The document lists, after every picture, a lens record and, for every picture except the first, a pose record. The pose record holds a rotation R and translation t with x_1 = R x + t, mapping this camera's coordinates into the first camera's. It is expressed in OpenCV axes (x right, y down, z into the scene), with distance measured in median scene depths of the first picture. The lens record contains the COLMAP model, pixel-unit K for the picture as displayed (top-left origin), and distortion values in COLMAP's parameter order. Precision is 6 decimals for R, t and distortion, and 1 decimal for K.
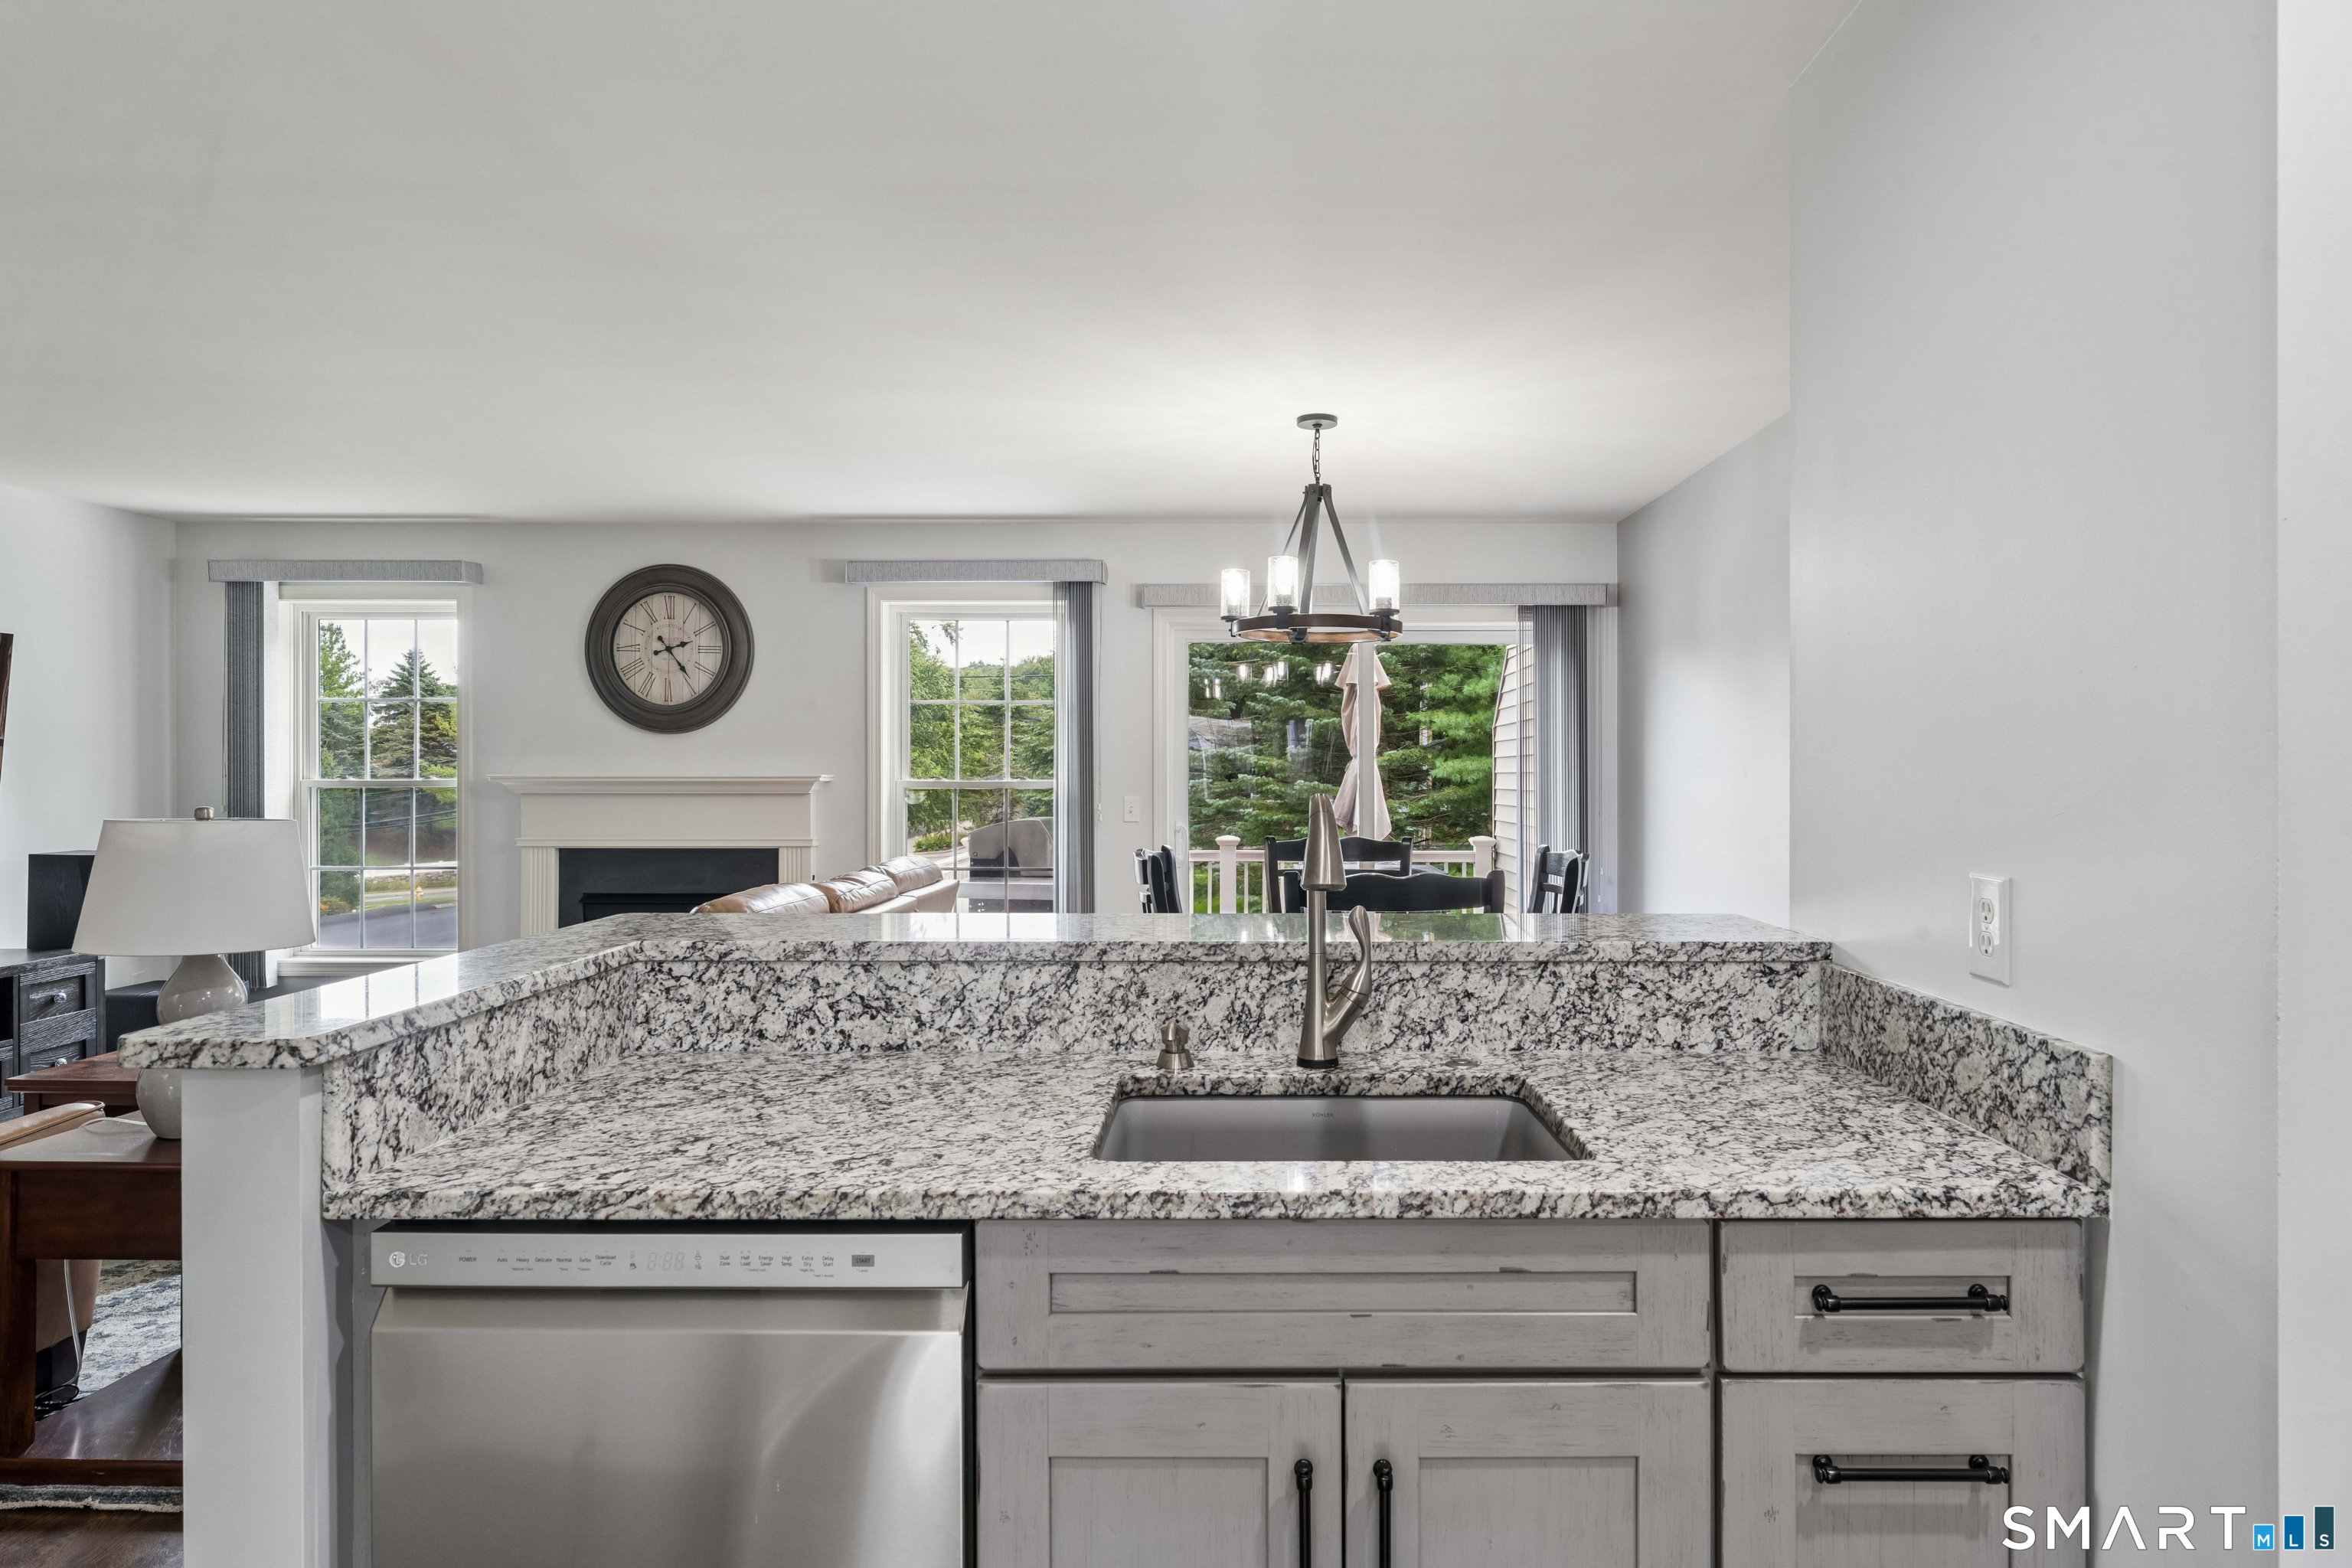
lens RADIAL K [[1317.4, 0, 1249.1], [0, 1317.4, 773.0], [0, 0, 1]] dist [-0.003856, -0.000270]
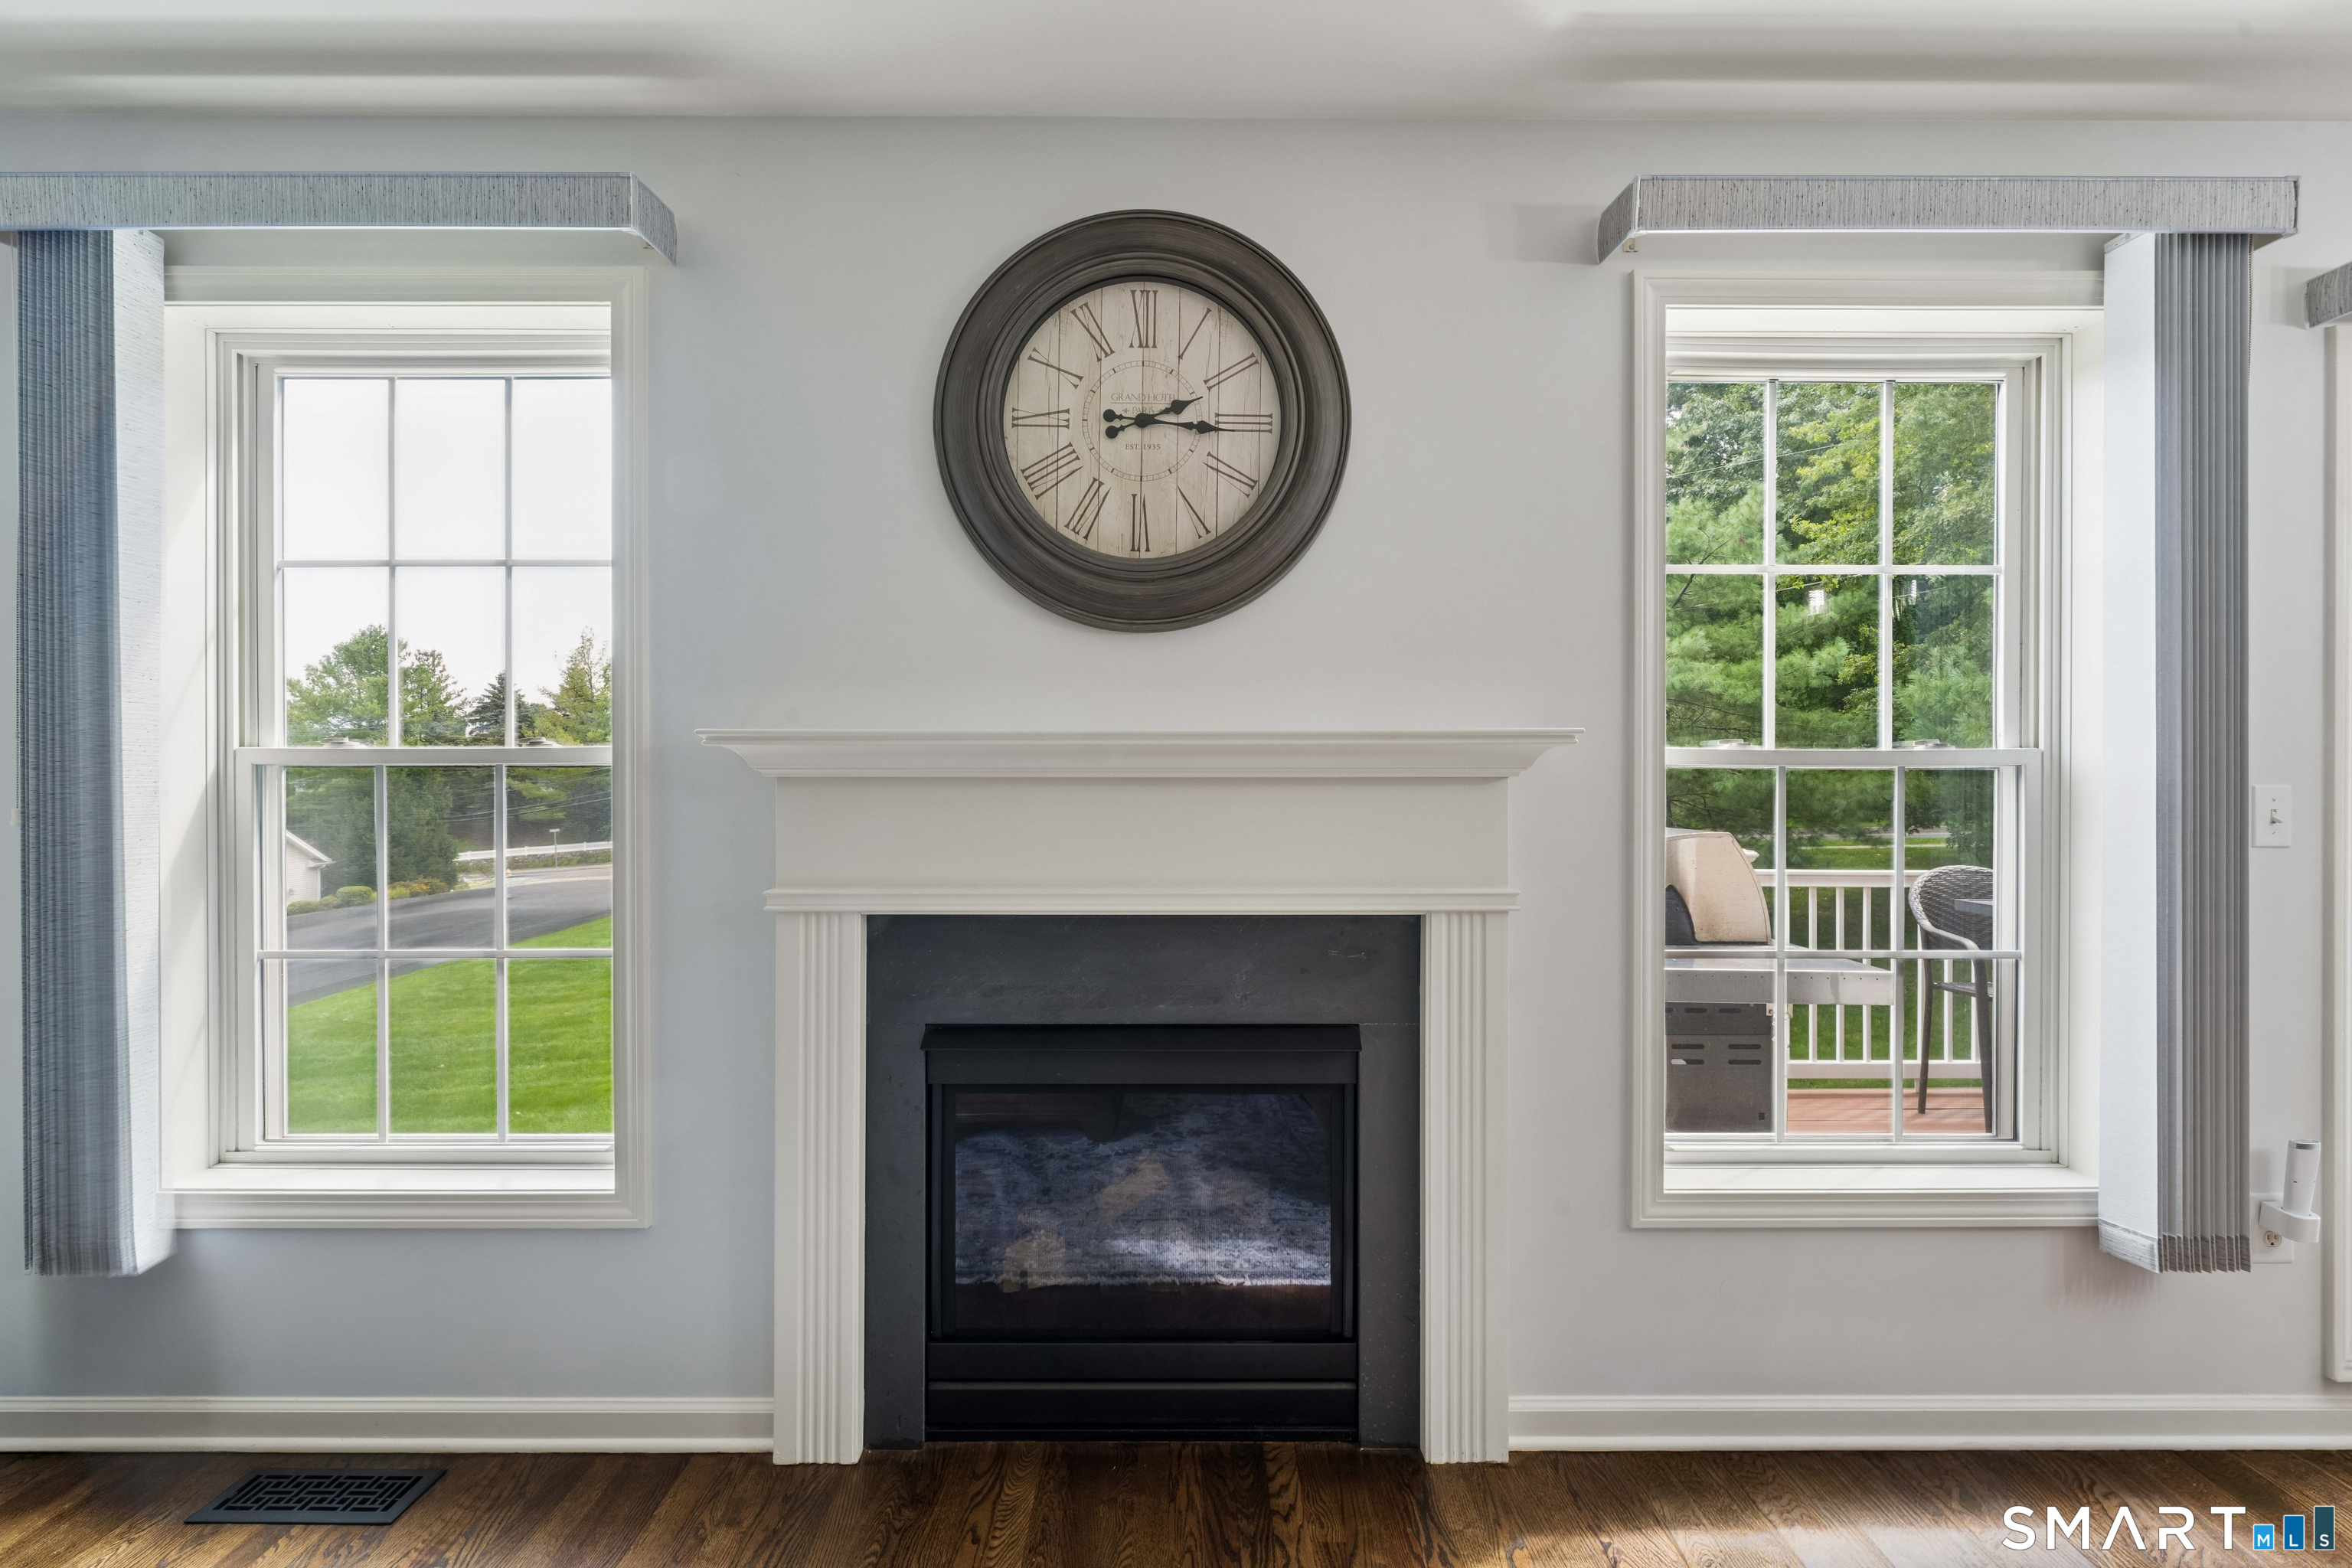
lens RADIAL K [[1019.6, 0, 1173.3], [0, 1019.6, 777.0], [0, 0, 1]] dist [0.002413, 0.000137]
pose [[0.999870, 0.005894, 0.014983, -0.435205], [-0.005815, 0.999969, -0.005314, 0.016287], [-0.015014, 0.005227, 0.999874, 0.687700]]
